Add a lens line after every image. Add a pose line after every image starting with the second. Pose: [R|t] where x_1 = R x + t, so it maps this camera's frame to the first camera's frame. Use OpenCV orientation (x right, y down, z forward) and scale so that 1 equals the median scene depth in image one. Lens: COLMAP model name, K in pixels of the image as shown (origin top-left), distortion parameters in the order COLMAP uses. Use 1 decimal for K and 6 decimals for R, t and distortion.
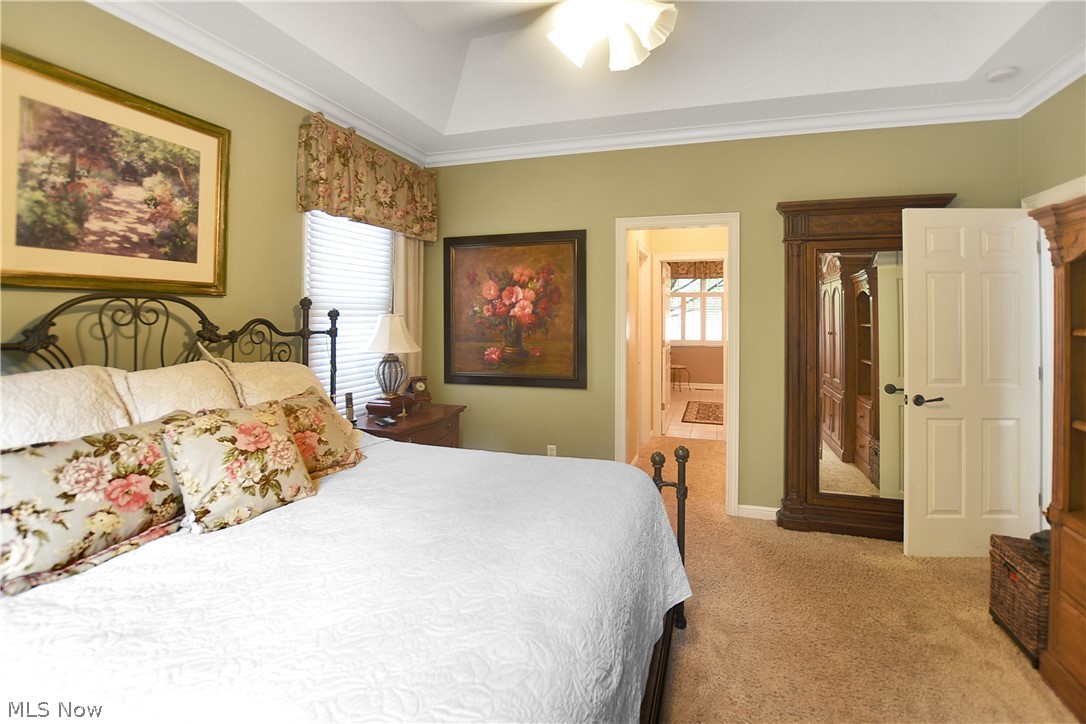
lens RADIAL K [[504.1, 0, 543.8], [0, 504.1, 311.7], [0, 0, 1]] dist [-0.026307, 0.000754]
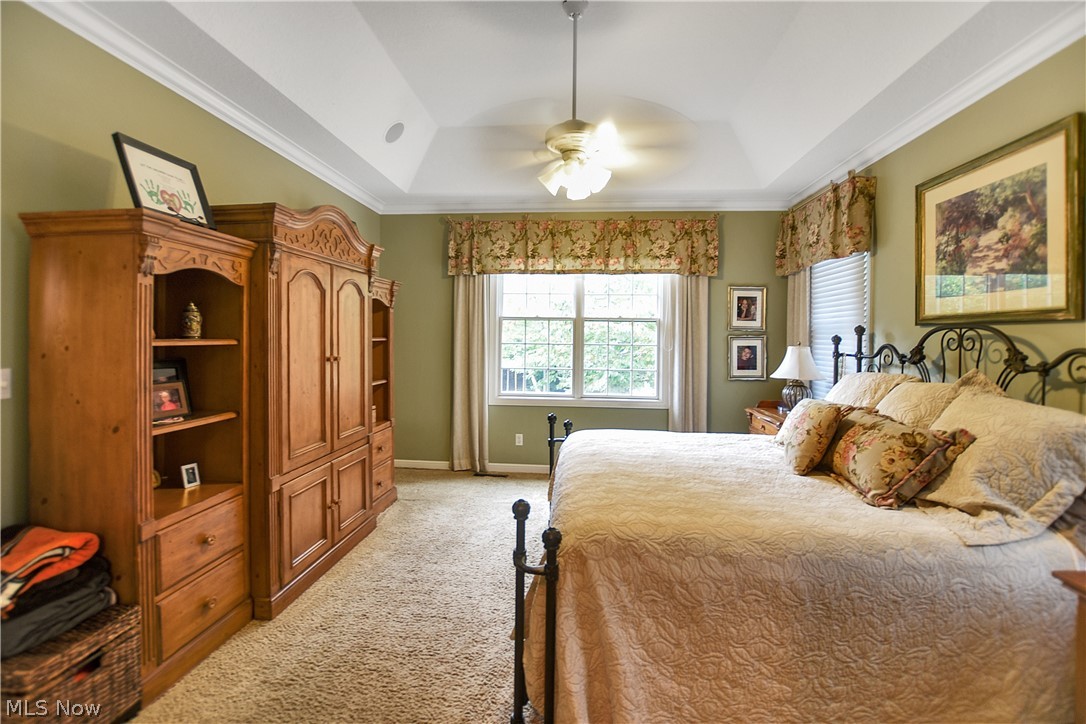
lens RADIAL K [[504.1, 0, 543.8], [0, 504.1, 311.7], [0, 0, 1]] dist [-0.026307, 0.000754]
pose [[-0.970574, -0.019176, -0.240039, 0.455714], [-0.006498, 0.998547, -0.053495, 0.003371], [0.240716, -0.050362, -0.969288, 1.830567]]
